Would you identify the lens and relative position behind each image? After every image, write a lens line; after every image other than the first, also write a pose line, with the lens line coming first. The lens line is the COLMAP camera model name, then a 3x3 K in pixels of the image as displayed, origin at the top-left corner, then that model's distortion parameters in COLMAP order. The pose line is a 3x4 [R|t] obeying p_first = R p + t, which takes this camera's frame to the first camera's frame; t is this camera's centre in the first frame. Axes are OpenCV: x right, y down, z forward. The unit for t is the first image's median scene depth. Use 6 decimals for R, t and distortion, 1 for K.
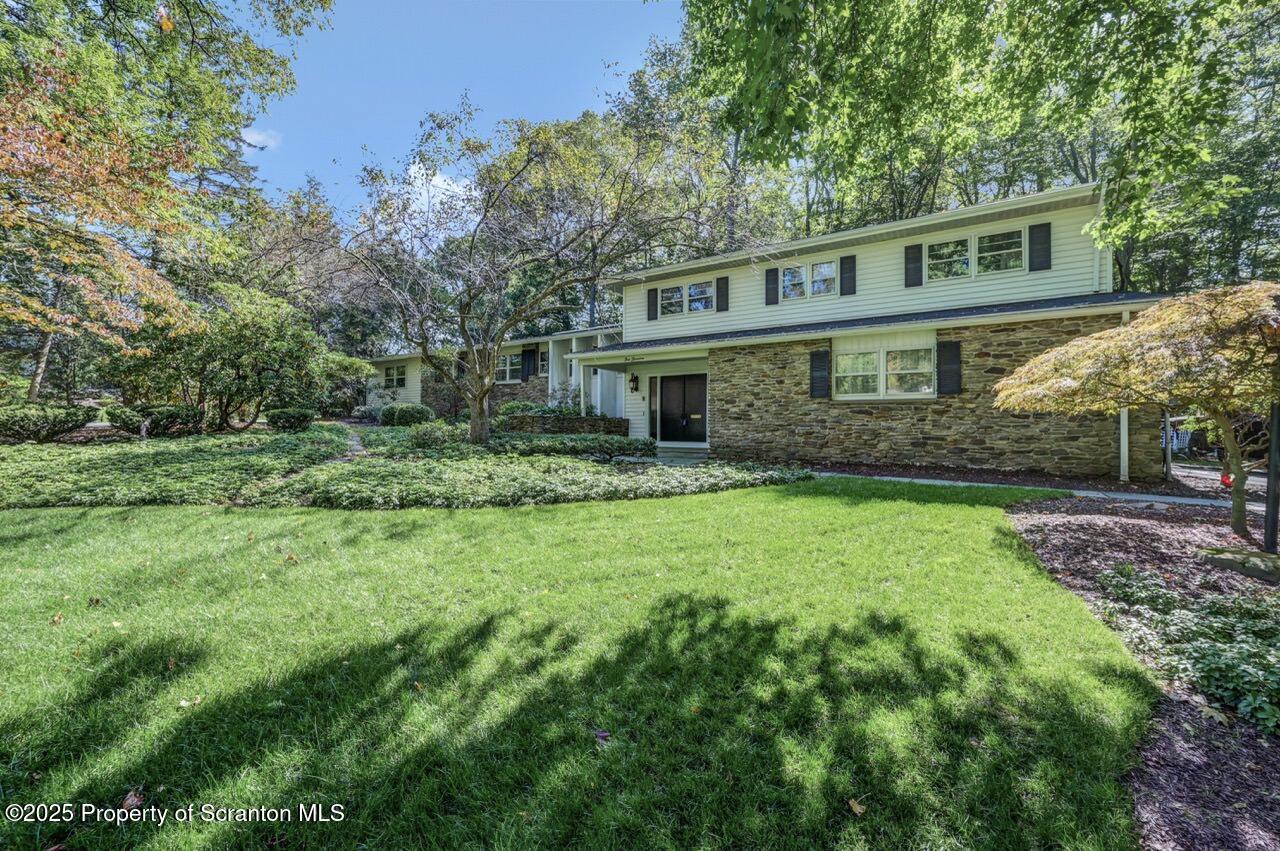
lens RADIAL K [[511.4, 0, 642.0], [0, 511.4, 418.4], [0, 0, 1]] dist [-0.000477, -0.000065]
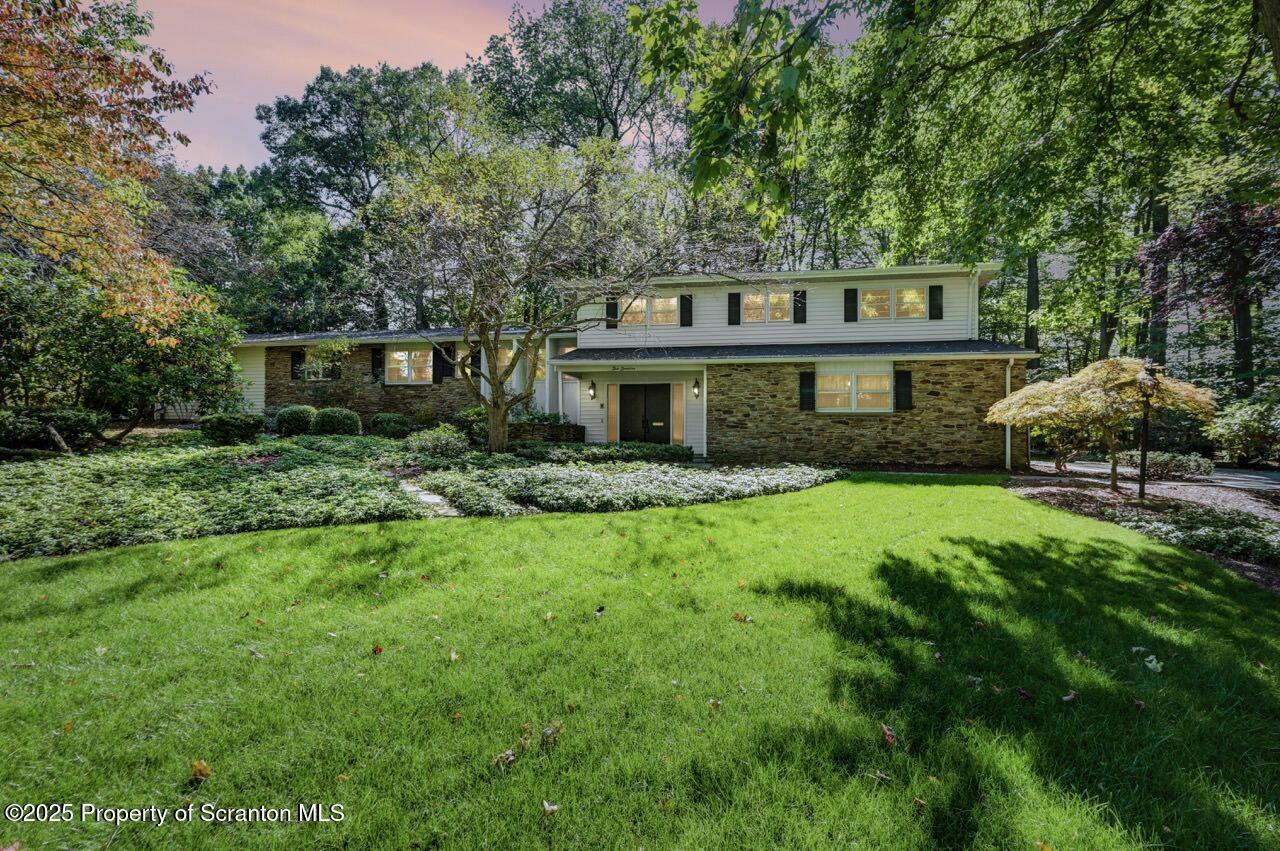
lens RADIAL K [[568.3, 0, 645.0], [0, 568.3, 426.9], [0, 0, 1]] dist [0.011136, -0.000153]
pose [[0.913043, 0.000809, 0.407863, -0.589775], [-0.004058, 0.999967, 0.007102, -0.009040], [-0.407844, -0.008139, 0.913016, -0.090410]]
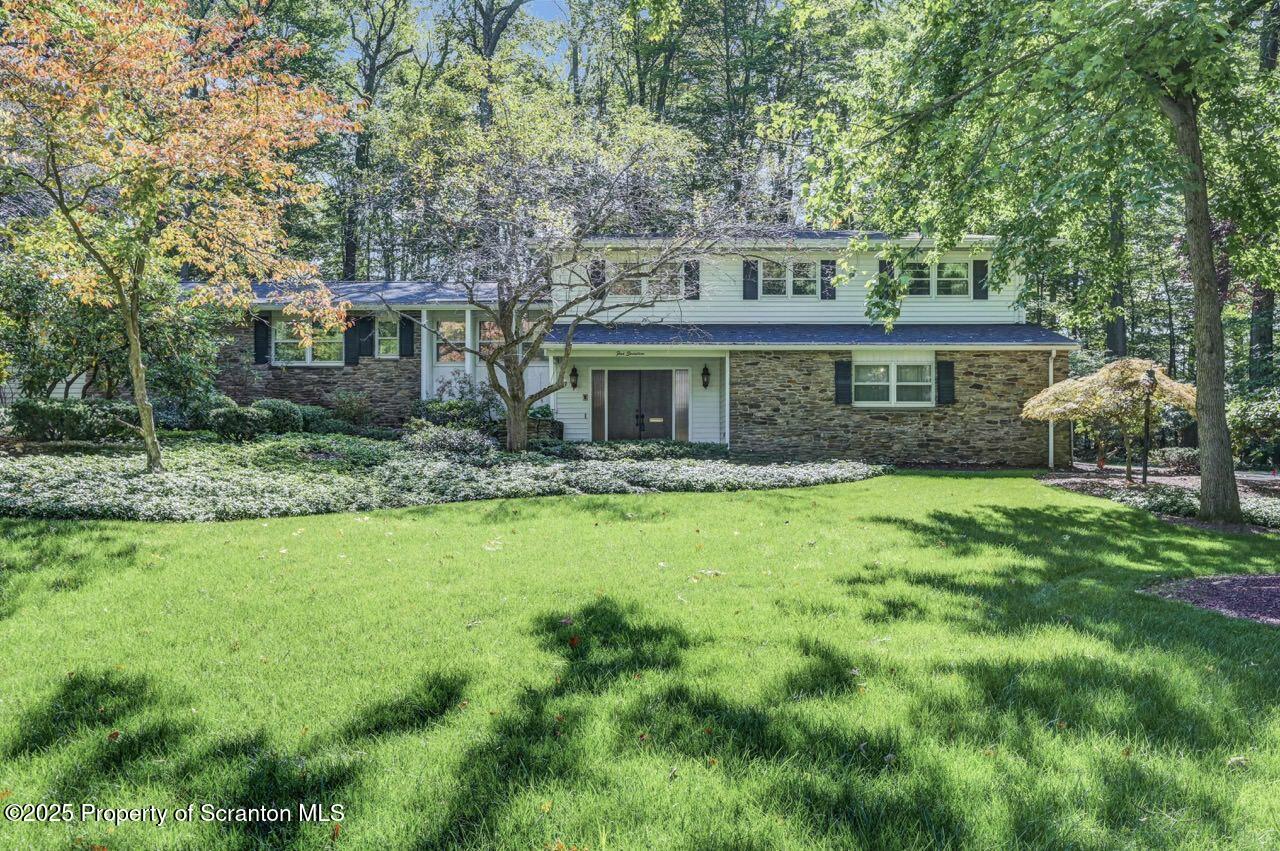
lens RADIAL K [[1128.2, 0, 640.0], [0, 1128.2, 425.5], [0, 0, 1]] dist [0.039061, 0.002144]
pose [[0.834825, 0.000918, 0.550514, -1.398020], [-0.003715, 0.999985, 0.003967, -0.003471], [-0.550503, -0.005357, 0.834816, -0.803074]]
